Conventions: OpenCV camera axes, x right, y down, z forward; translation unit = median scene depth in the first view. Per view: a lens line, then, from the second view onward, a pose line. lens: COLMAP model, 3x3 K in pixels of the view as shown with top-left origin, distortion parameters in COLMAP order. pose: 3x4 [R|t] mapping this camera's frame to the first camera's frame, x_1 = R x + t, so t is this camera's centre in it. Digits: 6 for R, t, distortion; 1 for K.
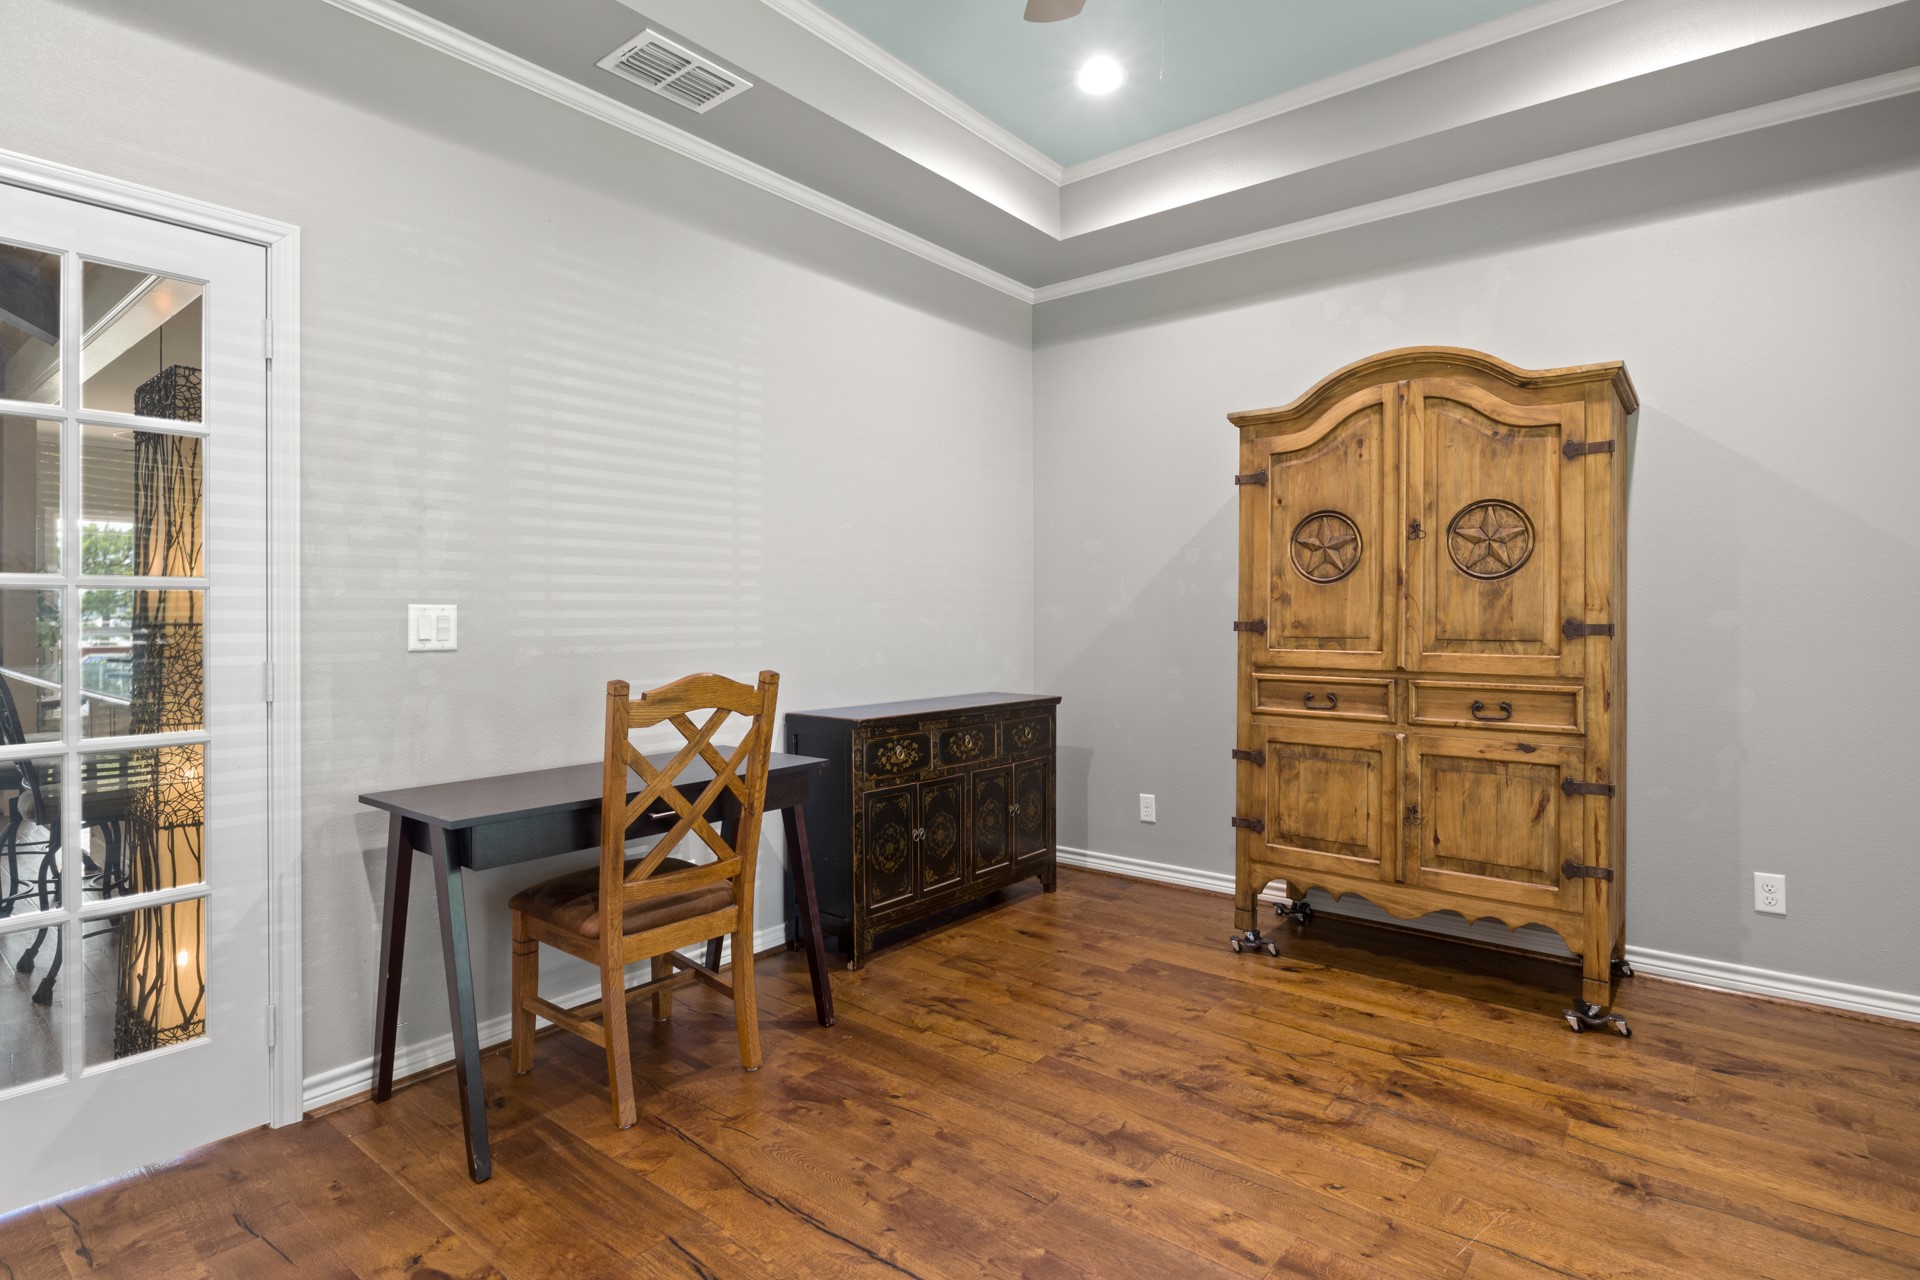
lens RADIAL K [[957.3, 0, 962.6], [0, 957.3, 629.1], [0, 0, 1]] dist [-0.006139, -0.000862]
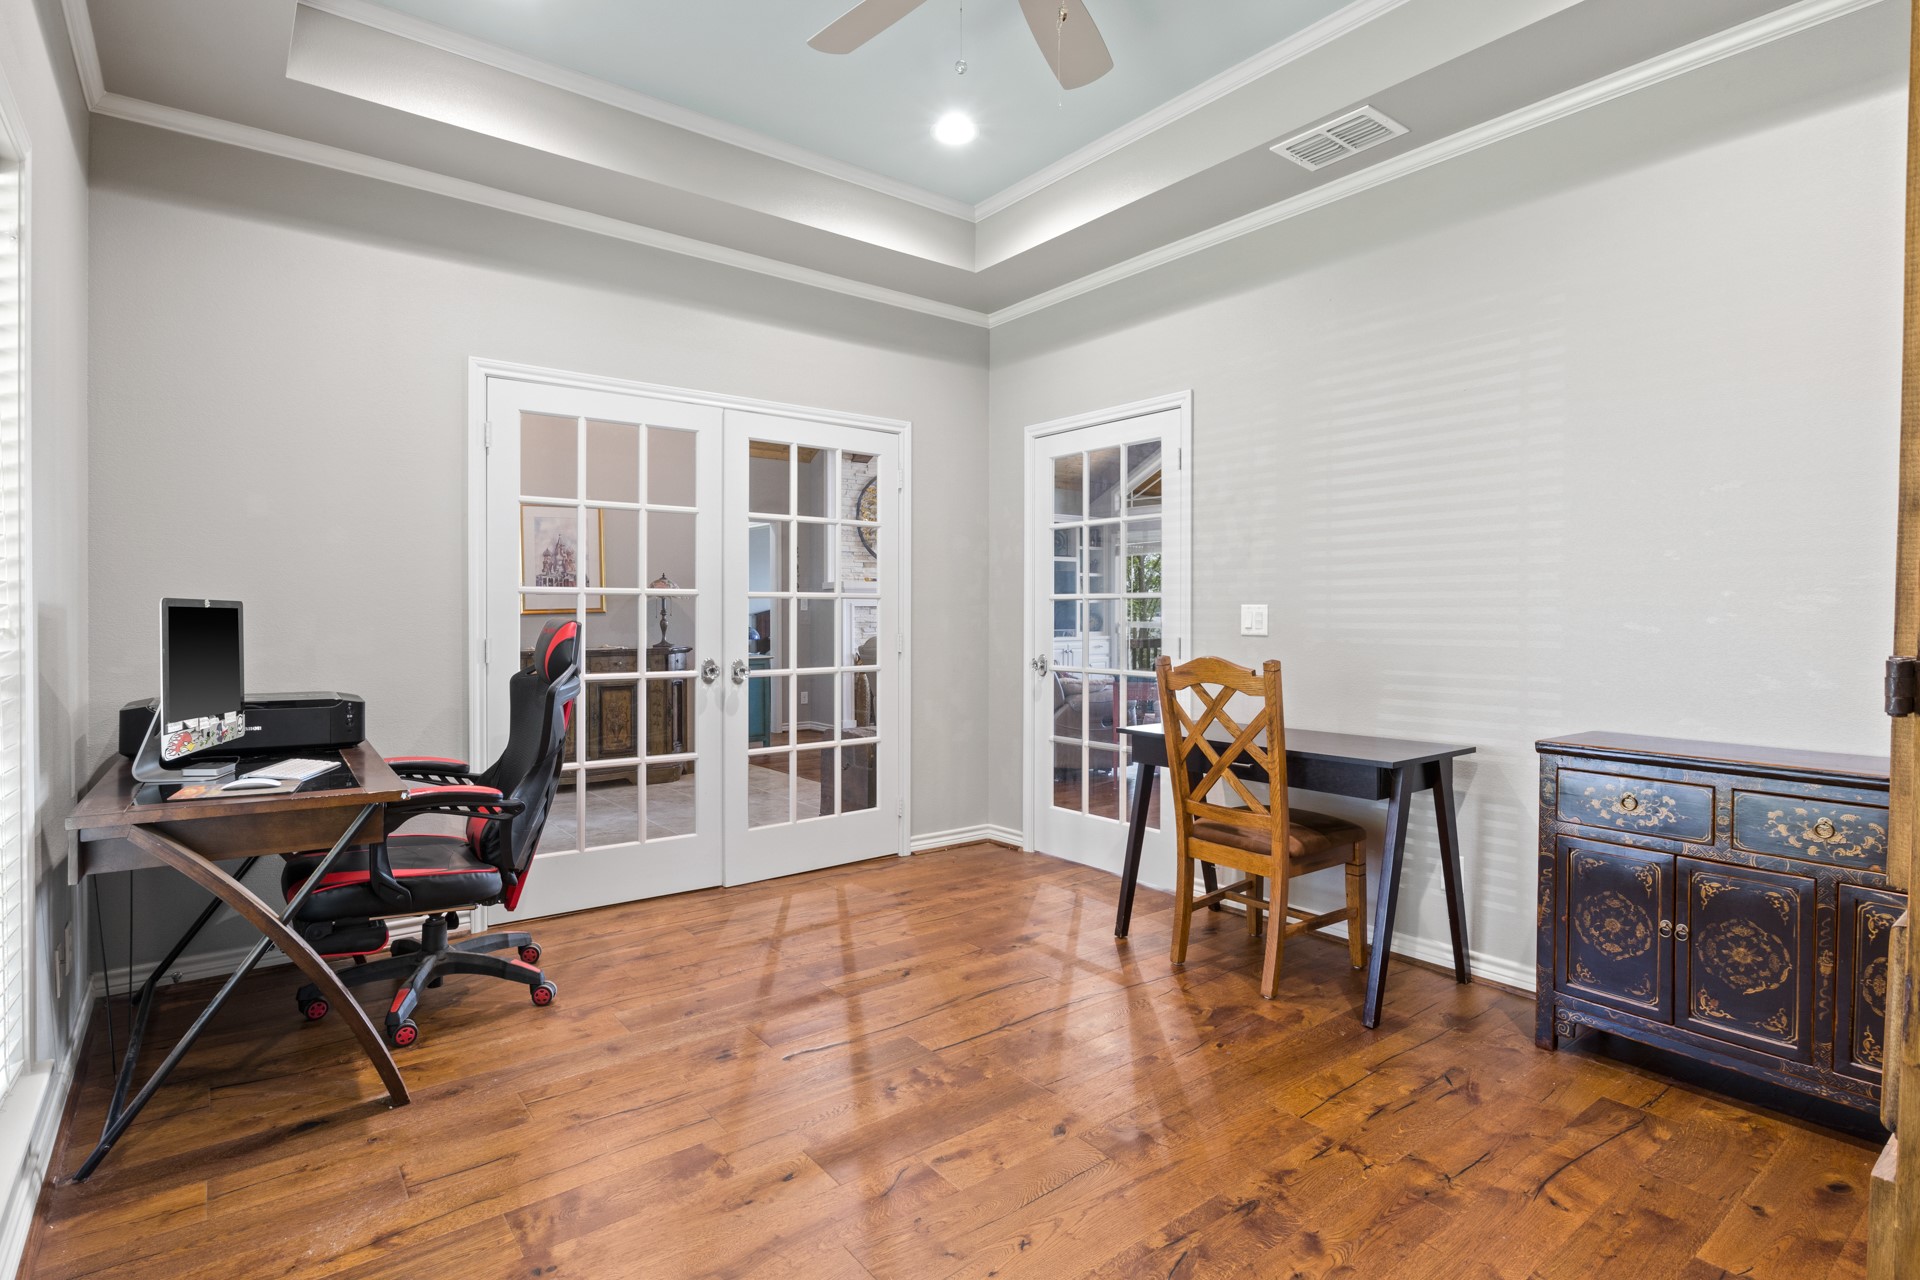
lens RADIAL K [[957.3, 0, 962.6], [0, 957.3, 629.1], [0, 0, 1]] dist [-0.006139, -0.000862]
pose [[-0.218232, 0.018837, -0.975715, 1.003752], [-0.013937, 0.999652, 0.022416, -0.014996], [0.975797, 0.018490, -0.217893, 0.885306]]
